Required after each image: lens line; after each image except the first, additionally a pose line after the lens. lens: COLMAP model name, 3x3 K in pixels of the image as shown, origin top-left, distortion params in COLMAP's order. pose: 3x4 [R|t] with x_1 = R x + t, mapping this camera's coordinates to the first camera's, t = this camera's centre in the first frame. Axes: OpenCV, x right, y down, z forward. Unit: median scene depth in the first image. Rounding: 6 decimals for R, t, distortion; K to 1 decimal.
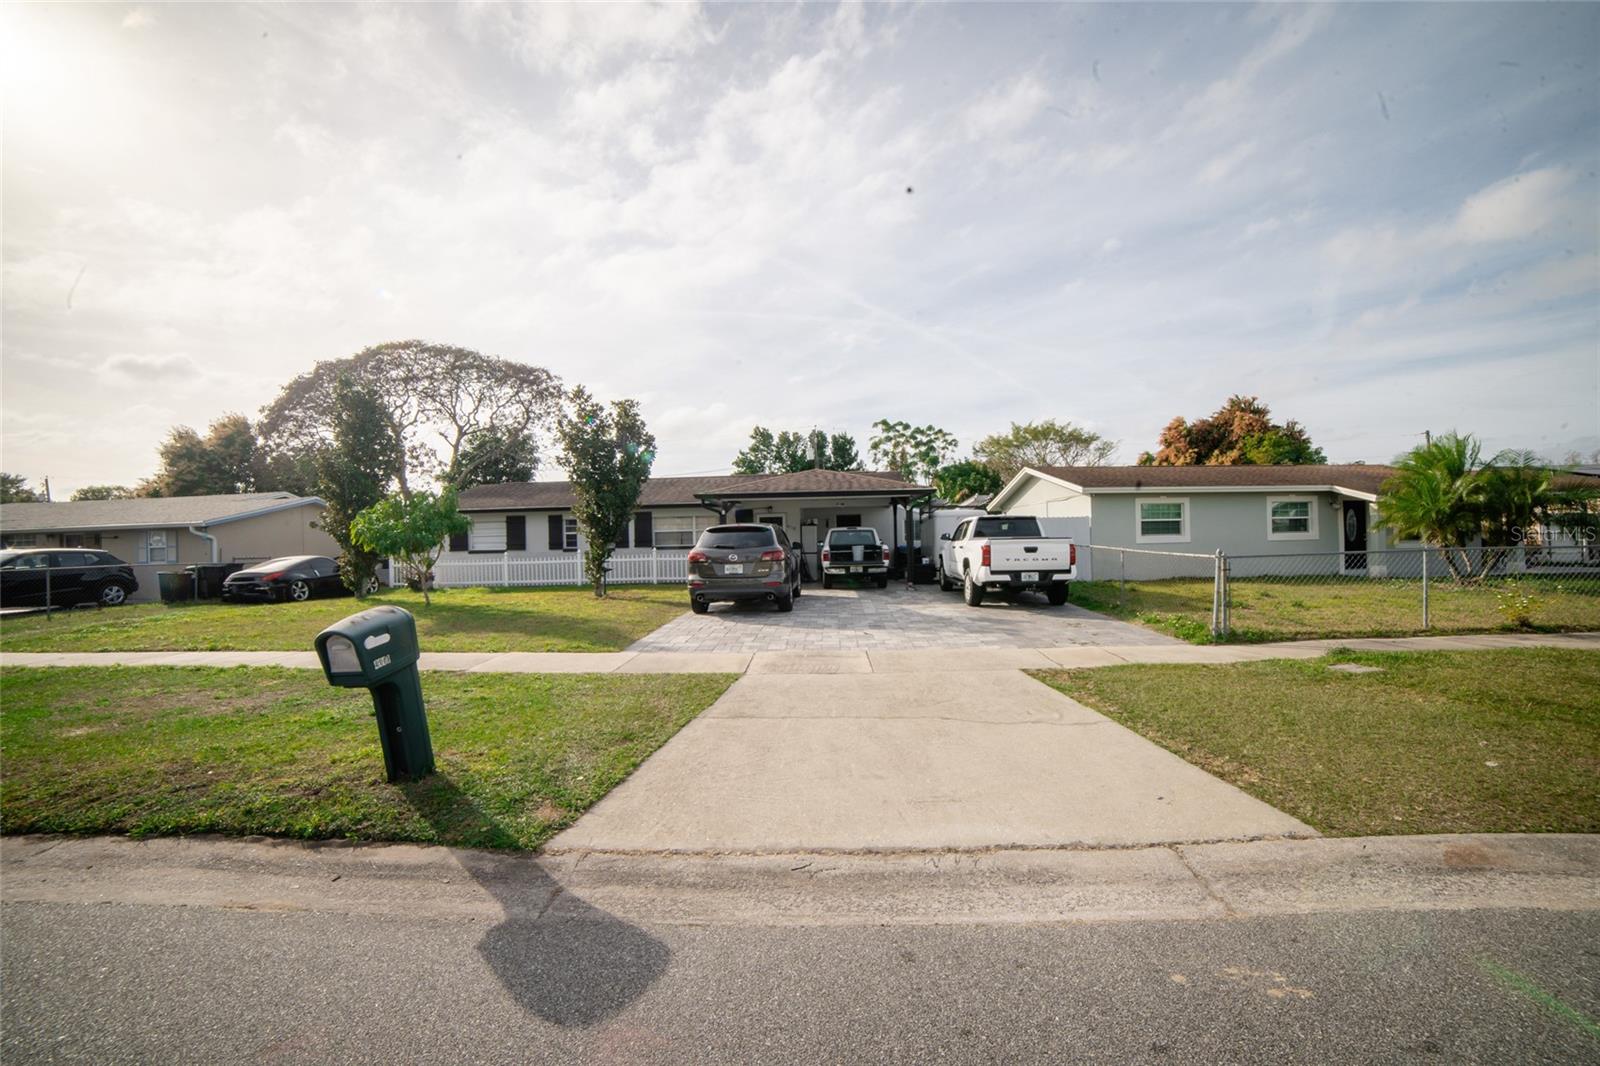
lens RADIAL K [[663.2, 0, 802.4], [0, 663.2, 546.2], [0, 0, 1]] dist [-0.107735, 0.038922]
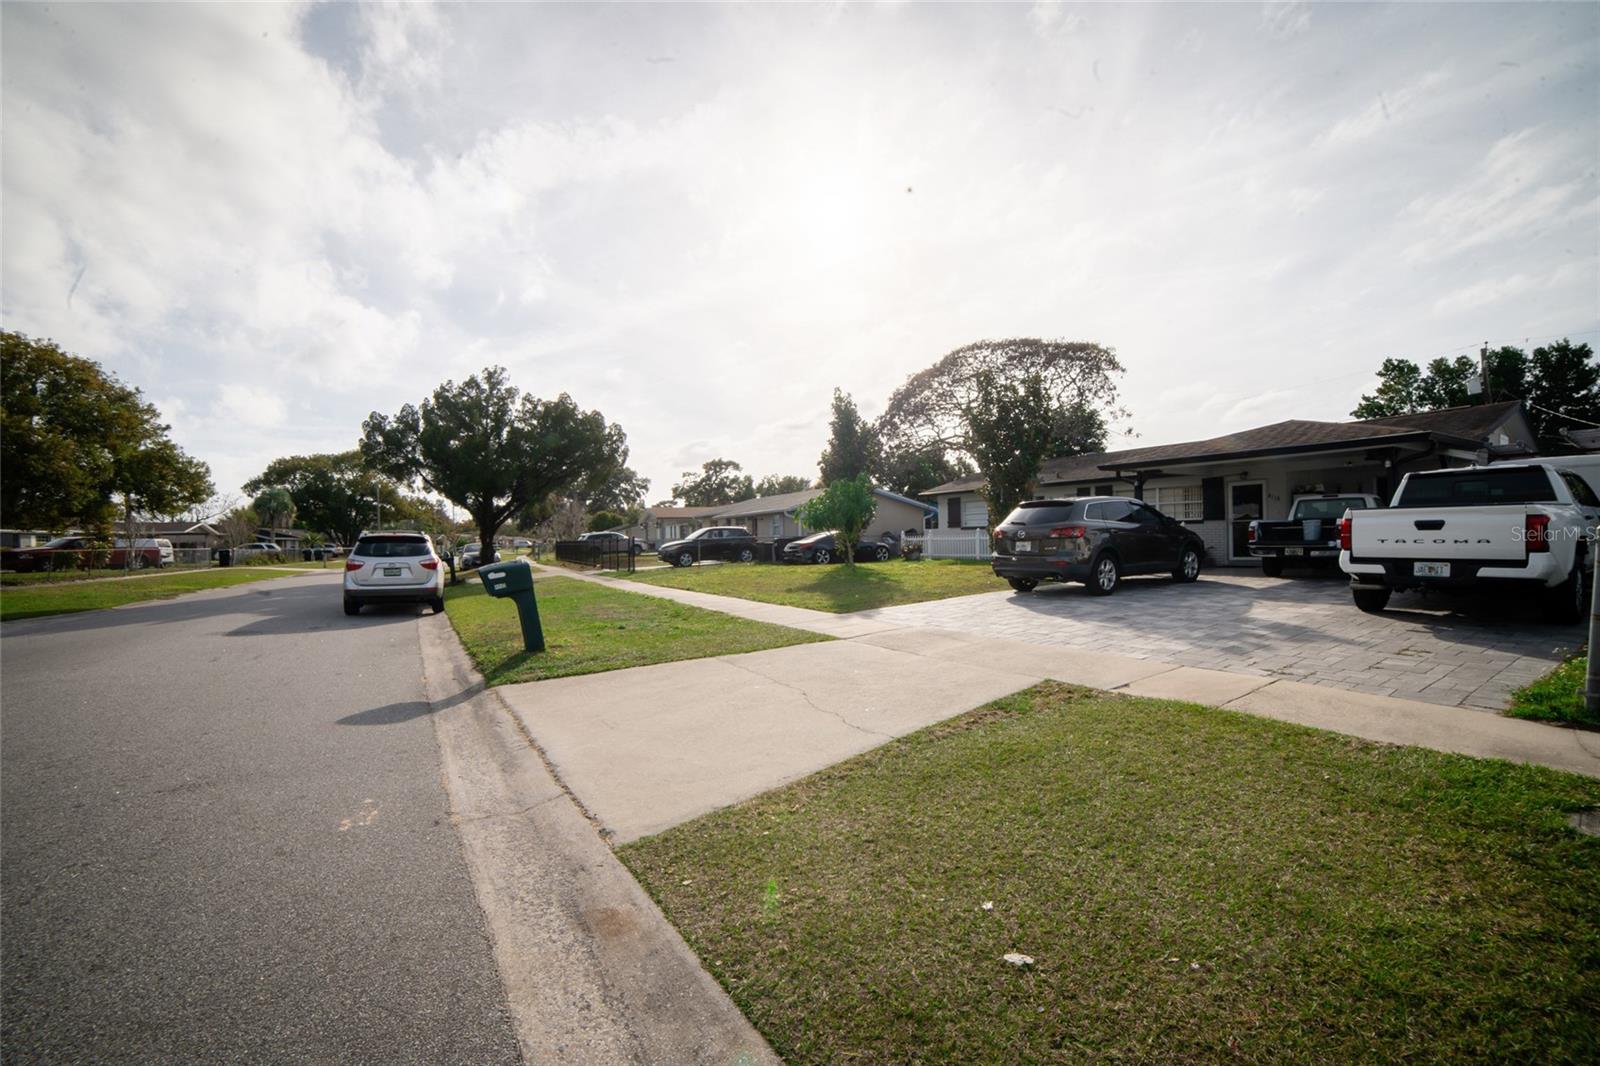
lens RADIAL K [[663.2, 0, 802.4], [0, 663.2, 546.2], [0, 0, 1]] dist [-0.107735, 0.038922]
pose [[0.568651, 0.020378, -0.822327, 0.449758], [0.011086, 0.999412, 0.032433, -0.000089], [0.822504, -0.027559, 0.568091, 0.178625]]
